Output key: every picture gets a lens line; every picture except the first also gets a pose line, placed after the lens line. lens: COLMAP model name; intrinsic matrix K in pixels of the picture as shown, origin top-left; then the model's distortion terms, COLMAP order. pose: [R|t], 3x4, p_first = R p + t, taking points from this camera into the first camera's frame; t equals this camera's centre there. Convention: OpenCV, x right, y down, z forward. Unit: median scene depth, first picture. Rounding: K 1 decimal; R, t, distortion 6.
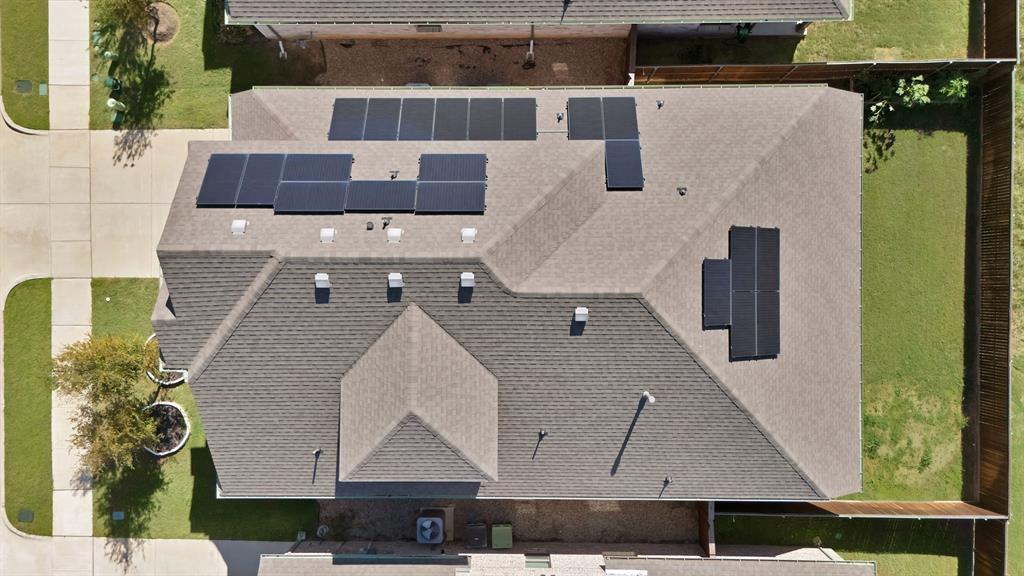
lens RADIAL K [[754.6, 0, 512.0], [0, 754.6, 288.0], [0, 0, 1]] dist [0.048056, -0.001719]
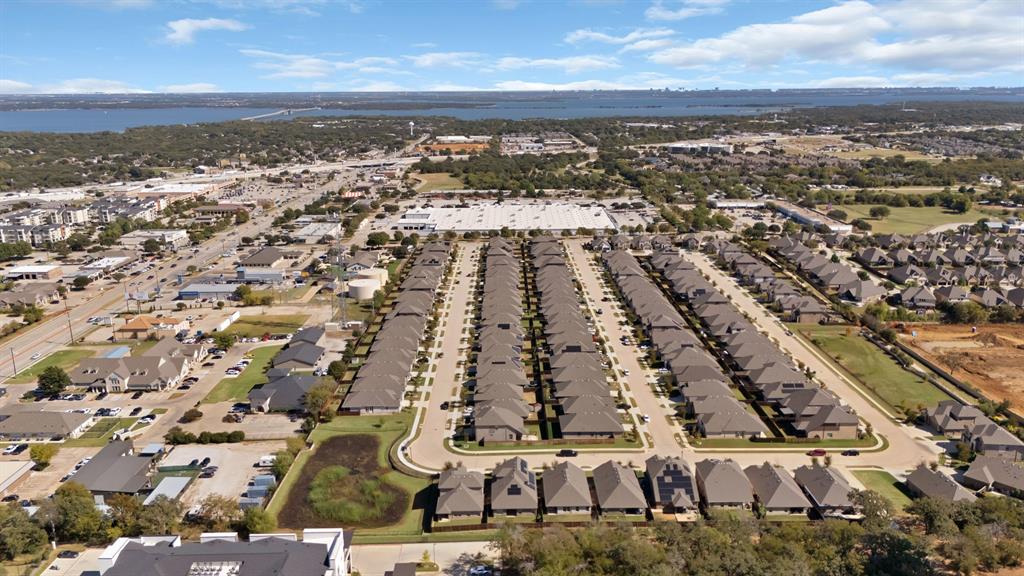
lens RADIAL K [[754.6, 0, 512.0], [0, 754.6, 288.0], [0, 0, 1]] dist [0.048056, -0.001719]
pose [[0.011748, 0.265547, -0.964026, 7.151587], [-0.999884, 0.012495, -0.008743, 0.071166], [0.009724, 0.964017, 0.265663, -3.253528]]
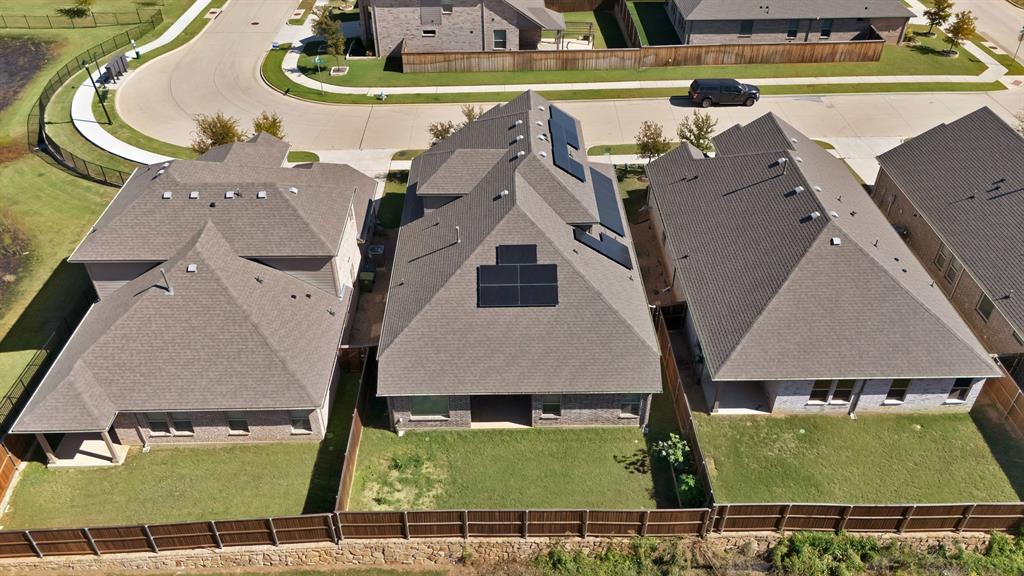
lens RADIAL K [[754.6, 0, 512.0], [0, 754.6, 288.0], [0, 0, 1]] dist [0.048056, -0.001719]
pose [[0.019902, 0.630616, -0.775840, 1.265276], [-0.999800, 0.014257, -0.014059, 0.033330], [0.002195, 0.775964, 0.630774, -0.015451]]
